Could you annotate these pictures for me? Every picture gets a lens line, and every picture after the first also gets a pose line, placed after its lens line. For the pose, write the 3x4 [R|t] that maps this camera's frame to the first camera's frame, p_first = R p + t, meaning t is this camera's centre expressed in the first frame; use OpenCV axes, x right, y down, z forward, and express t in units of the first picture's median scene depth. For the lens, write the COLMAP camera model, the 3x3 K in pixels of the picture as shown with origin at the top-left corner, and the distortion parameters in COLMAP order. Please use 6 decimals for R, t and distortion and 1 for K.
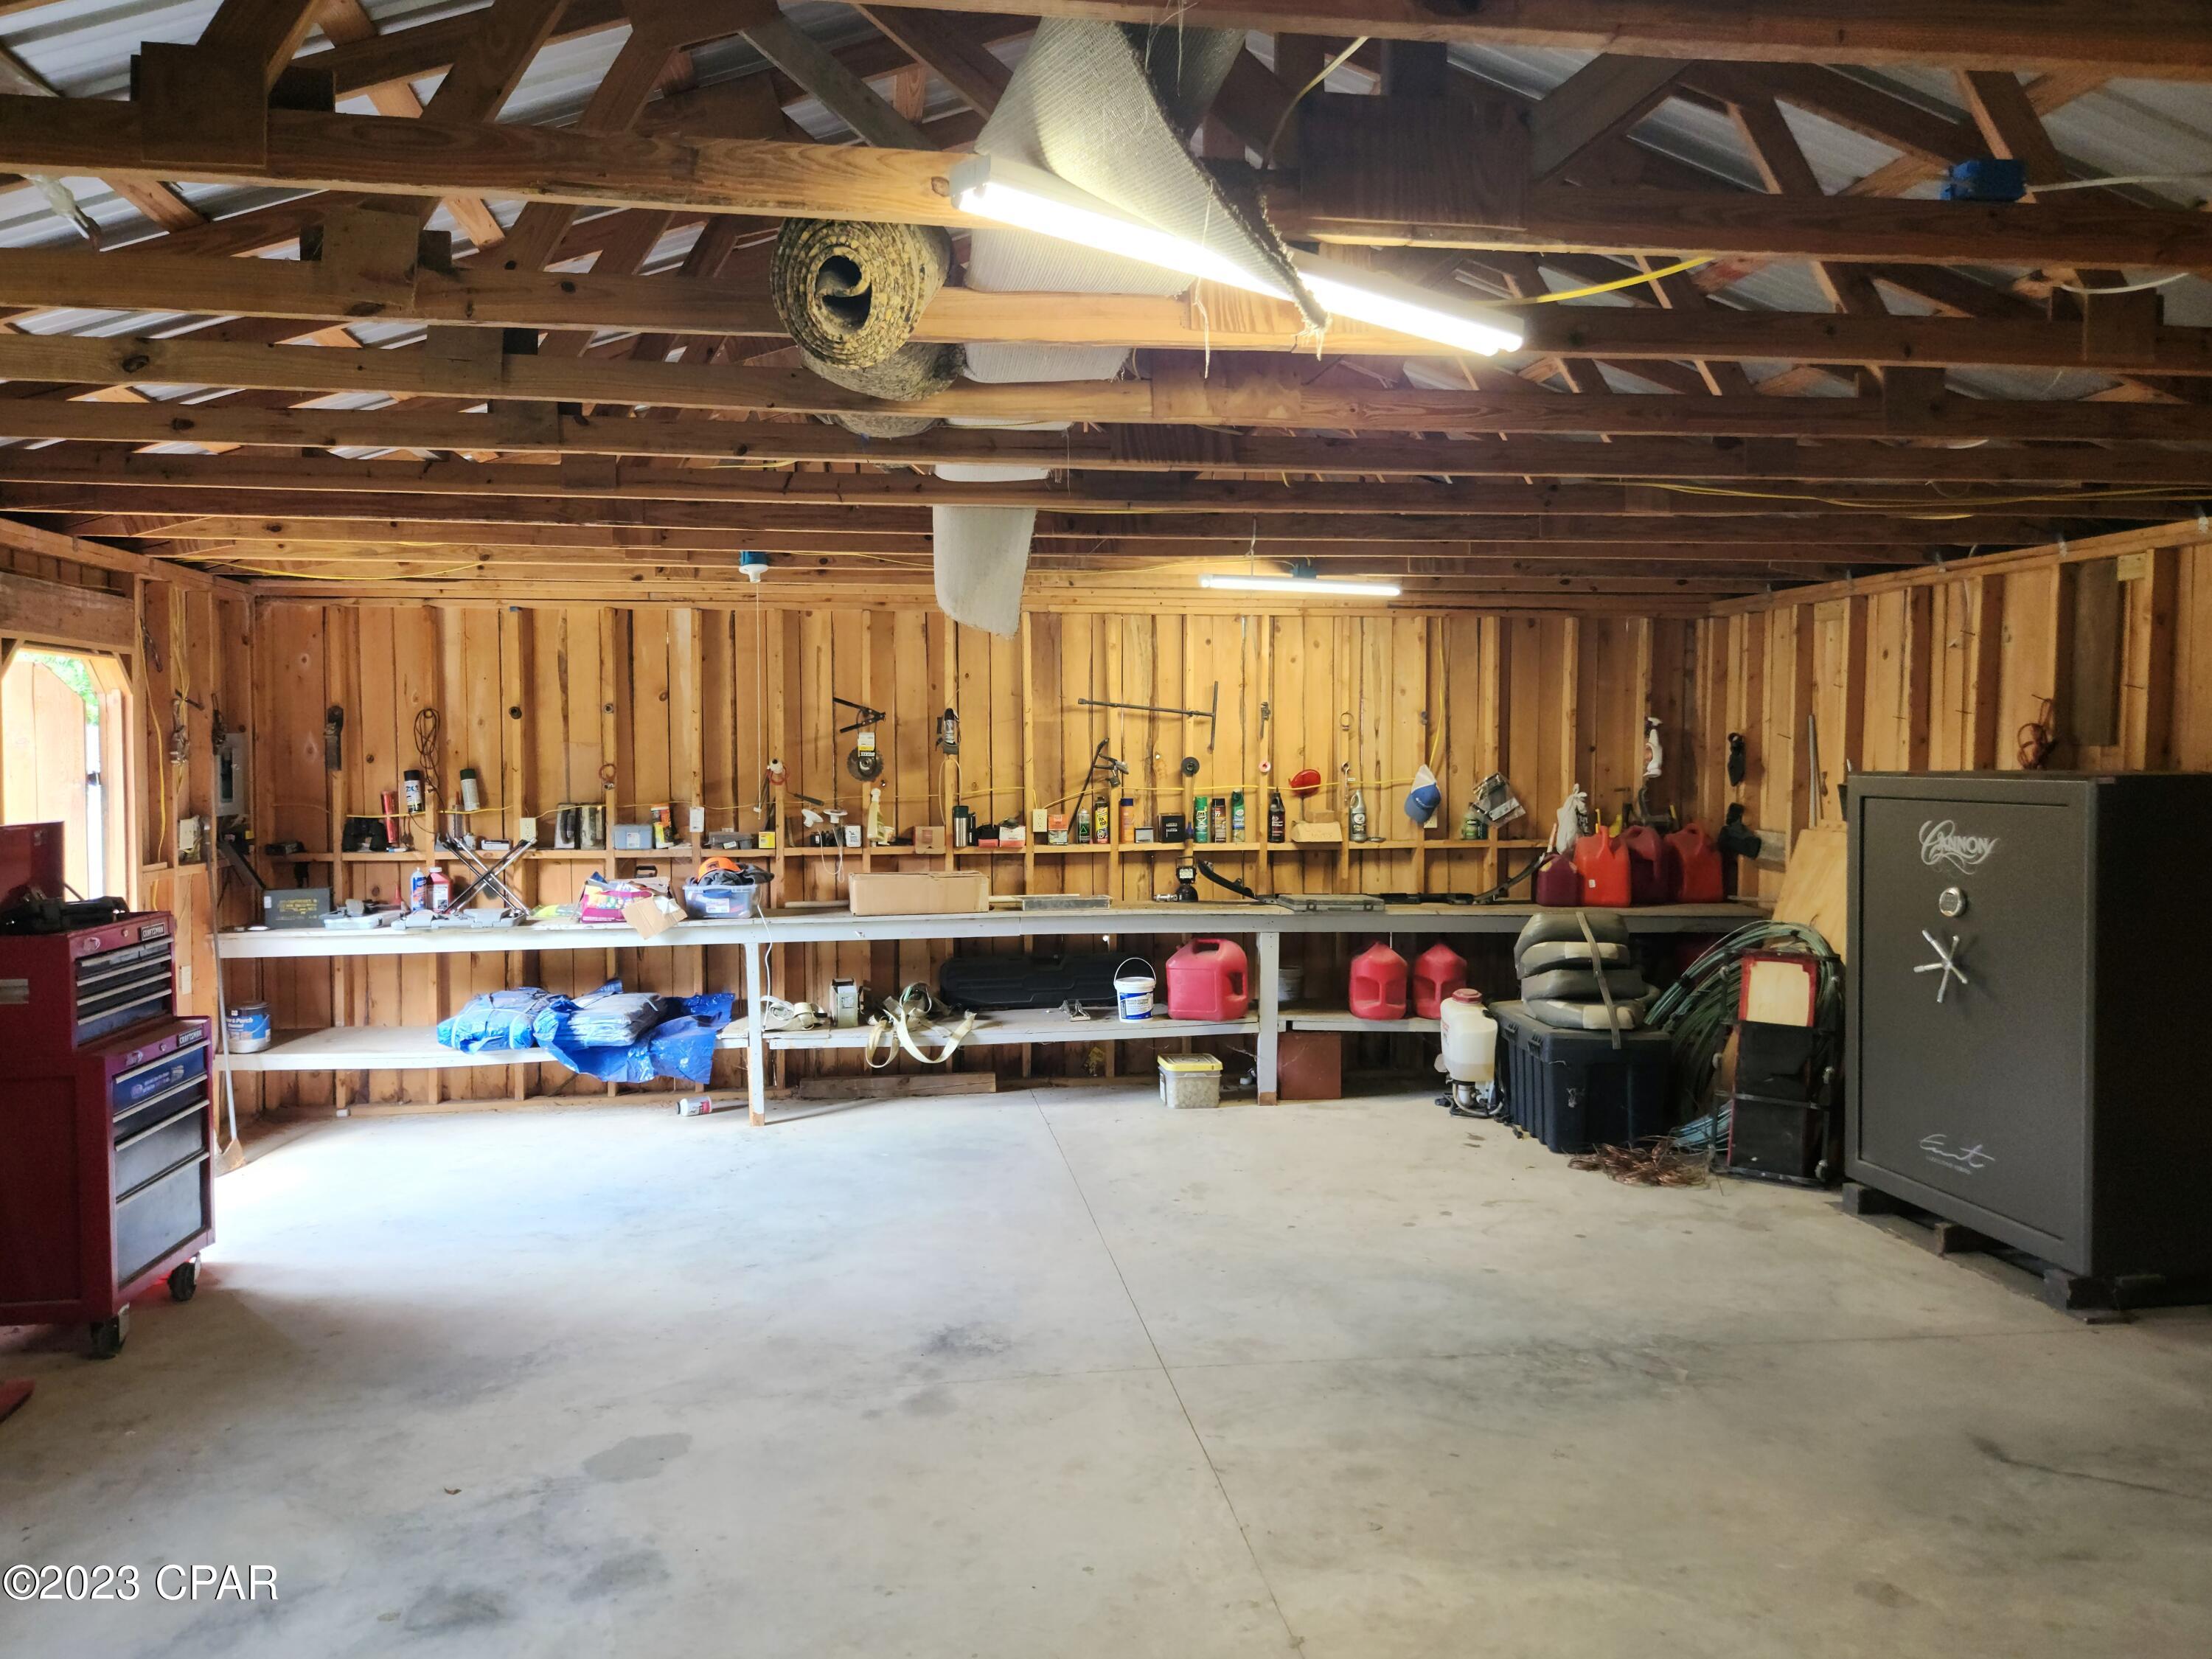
lens RADIAL K [[1530.3, 0, 1093.6], [0, 1530.3, 852.4], [0, 0, 1]] dist [0.067674, -0.052960]
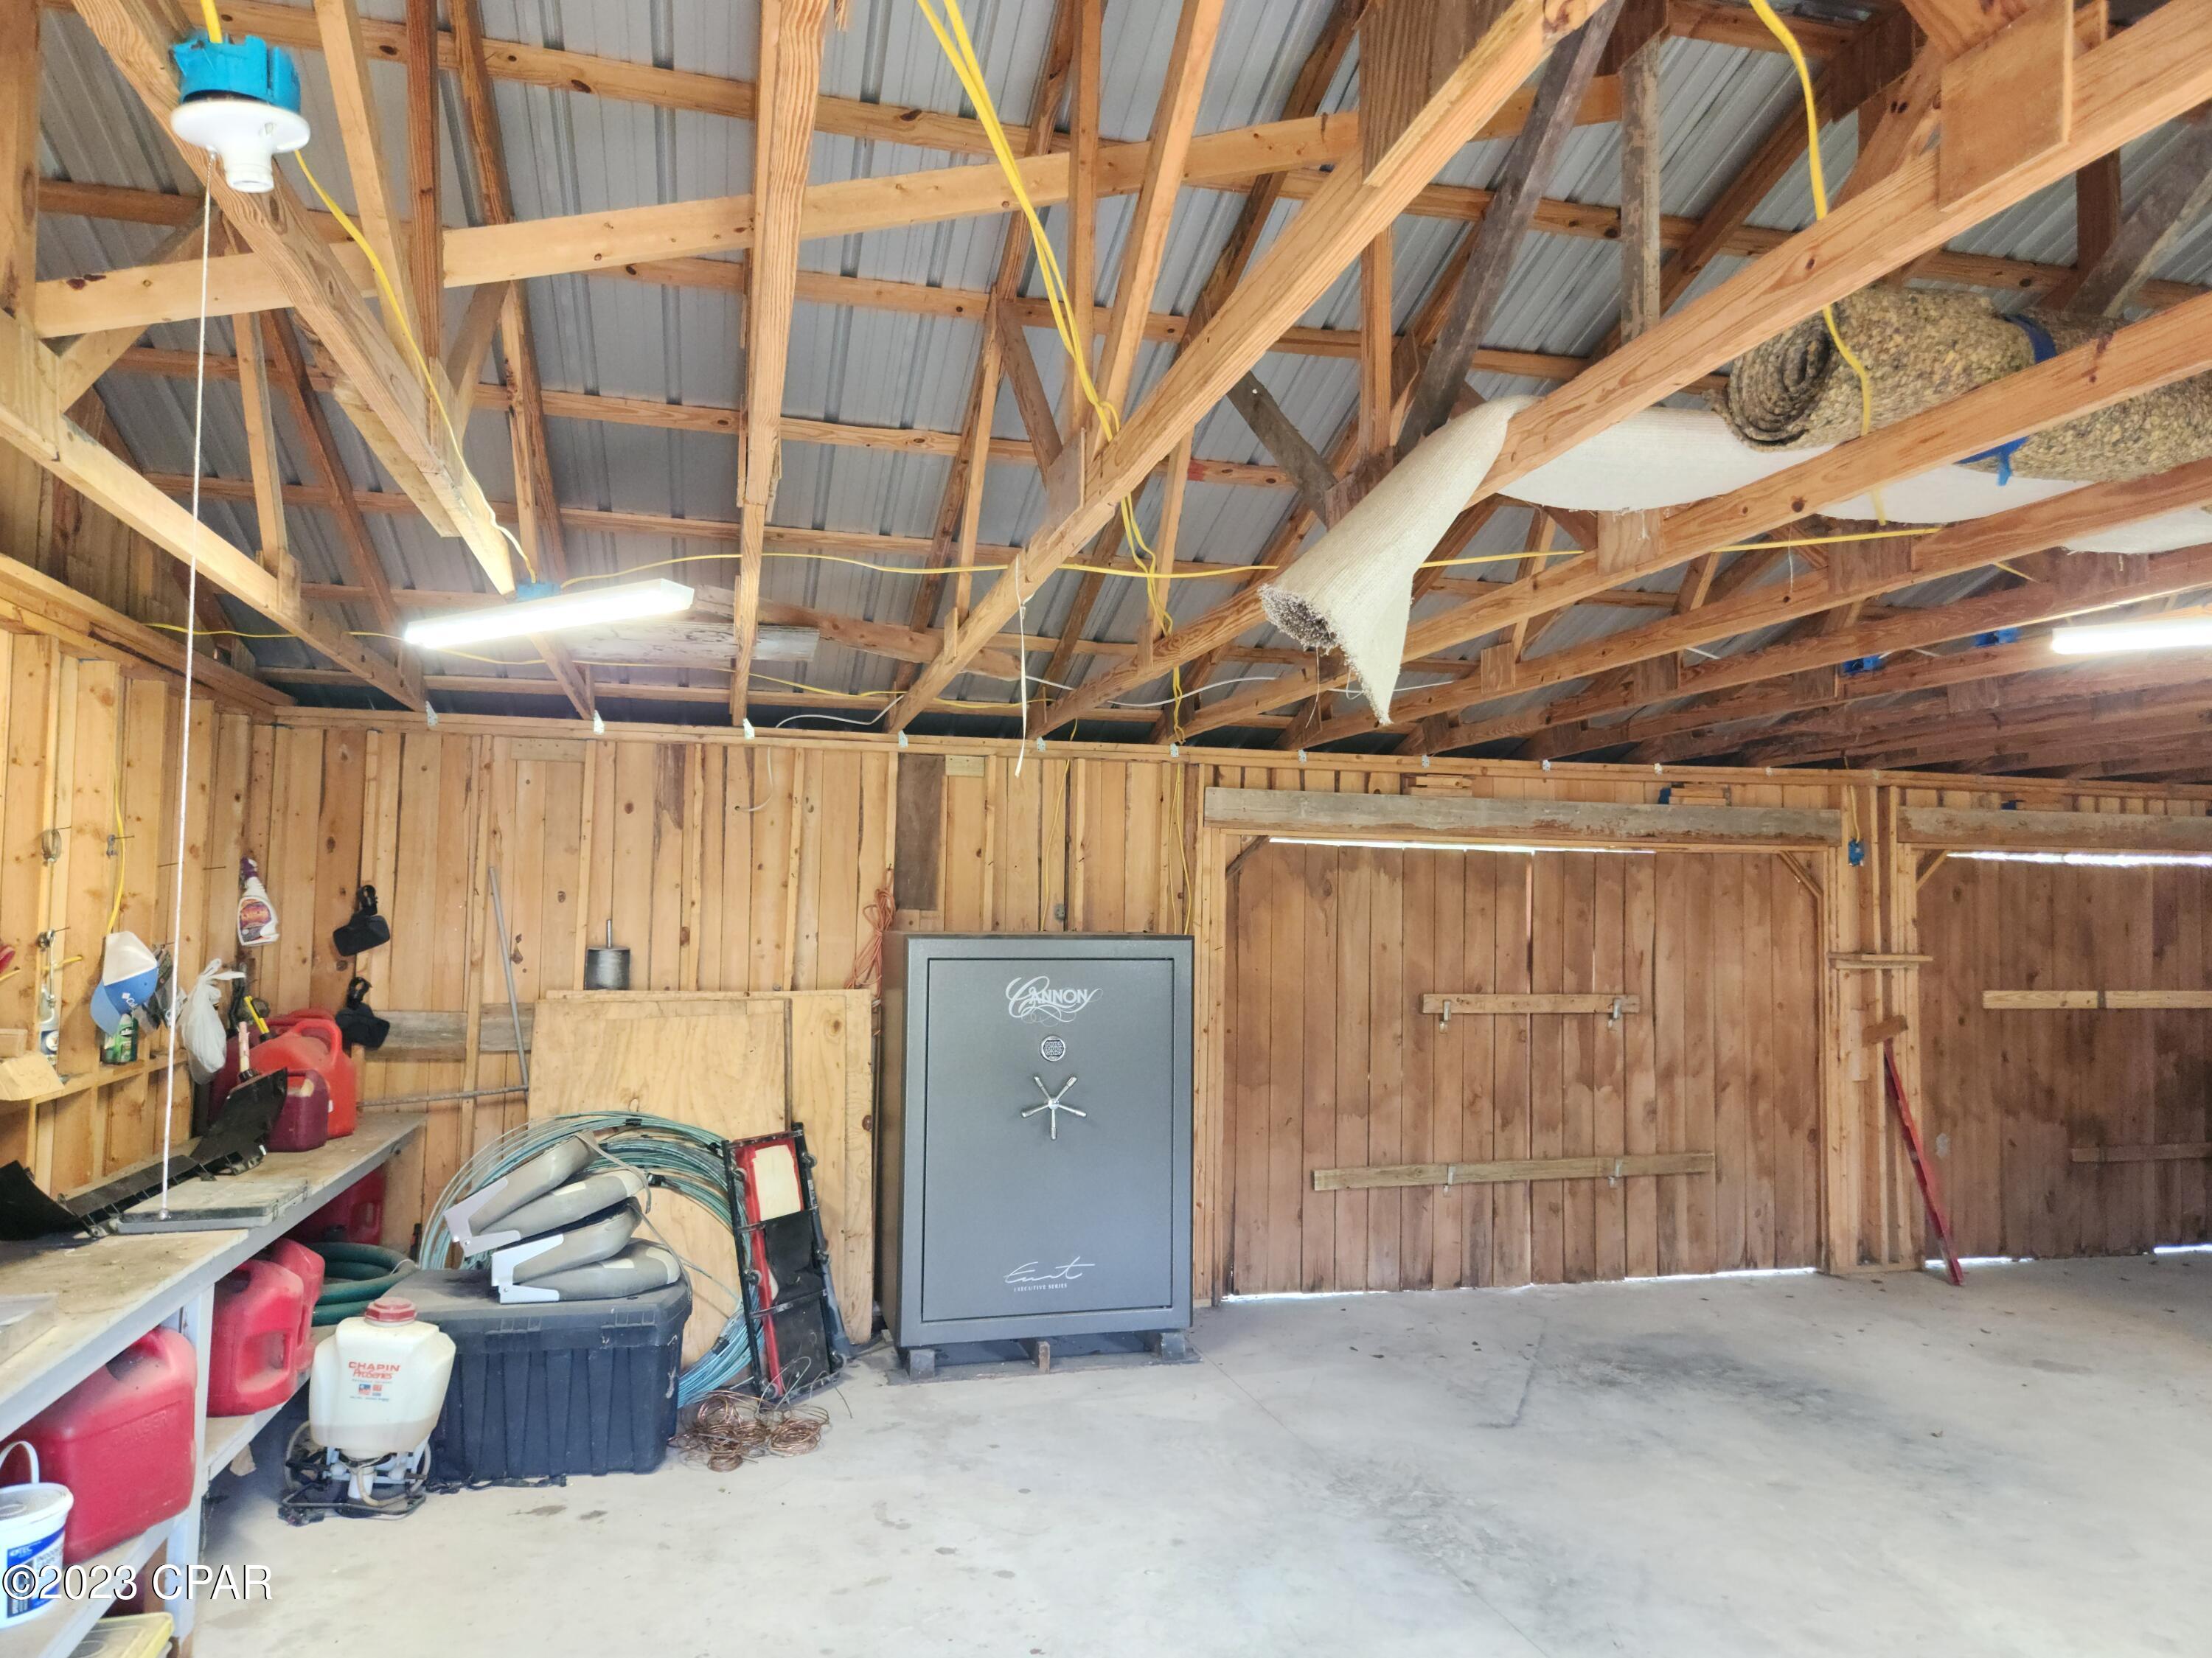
lens RADIAL K [[1530.1, 0, 1097.9], [0, 1530.1, 834.7], [0, 0, 1]] dist [0.067674, -0.052960]
pose [[-0.104772, 0.048114, 0.993332, -0.574280], [0.055446, 0.997558, -0.042471, -0.075184], [-0.992949, 0.050627, -0.107184, 1.087925]]
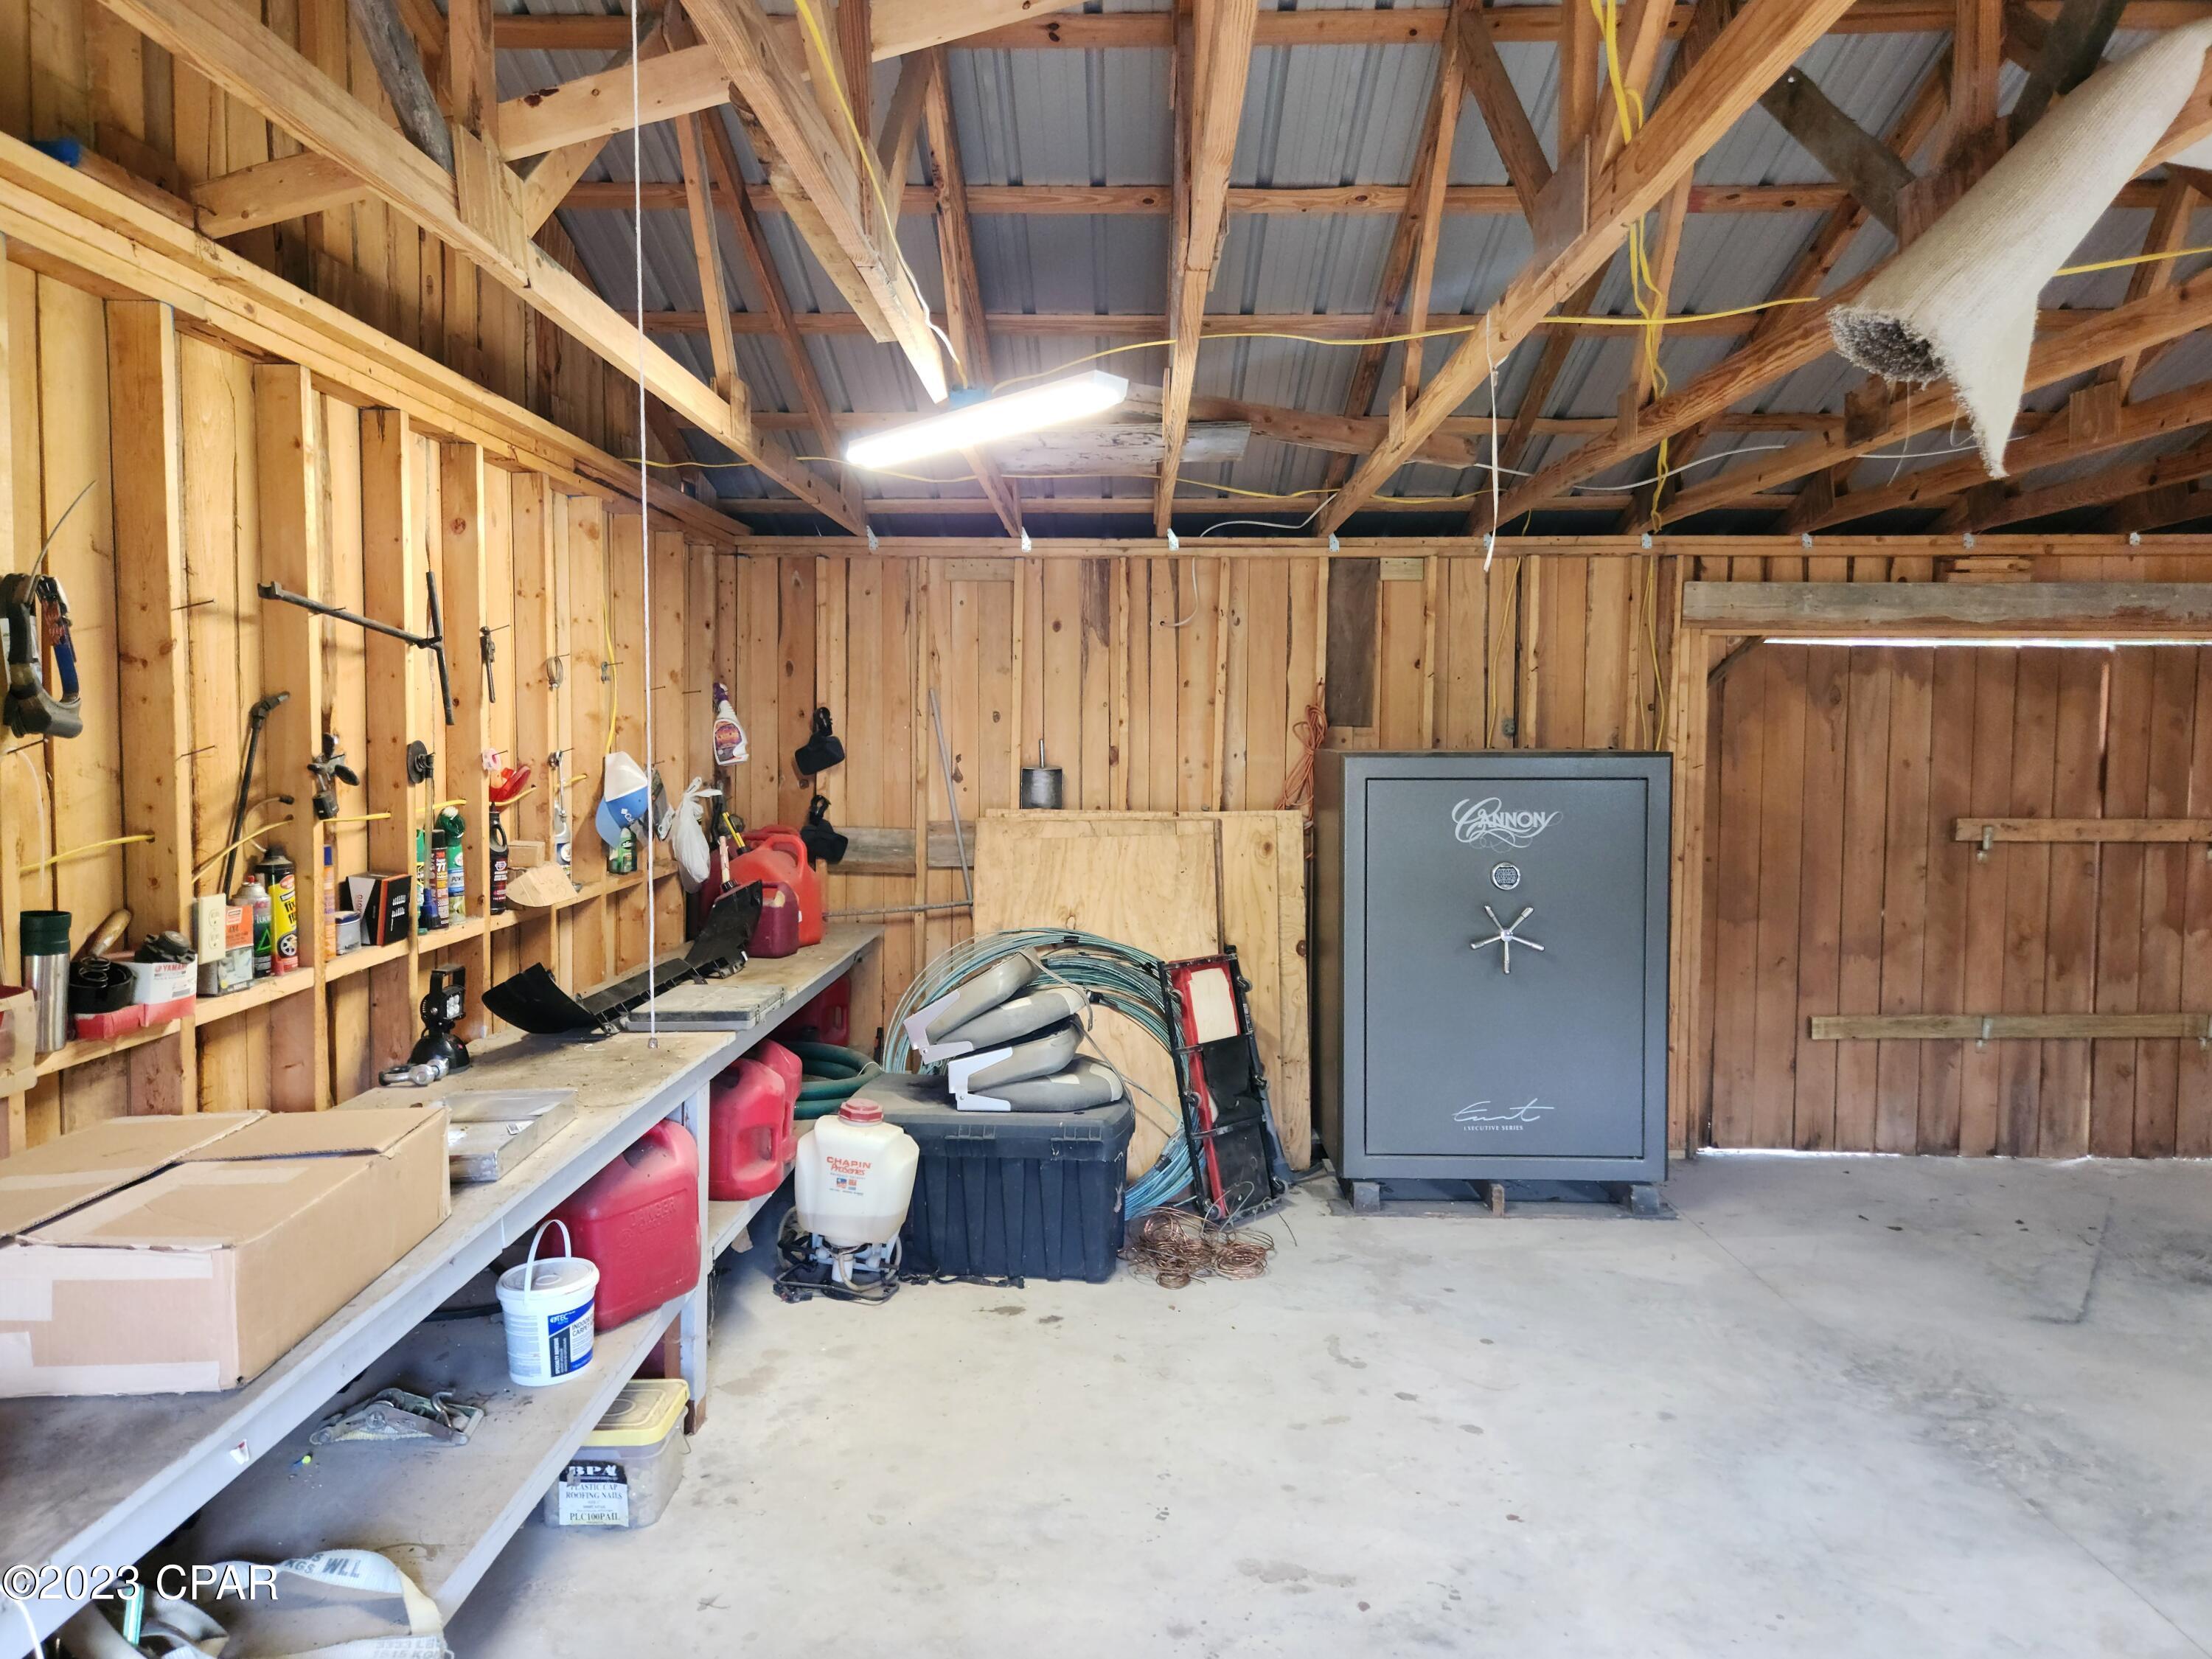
lens RADIAL K [[1530.3, 0, 1077.0], [0, 1530.3, 819.1], [0, 0, 1]] dist [0.067674, -0.052960]
pose [[0.169746, -0.058514, 0.983749, -0.512458], [0.064773, 0.996740, 0.048110, -0.074626], [-0.983357, 0.055553, 0.172983, 1.110636]]
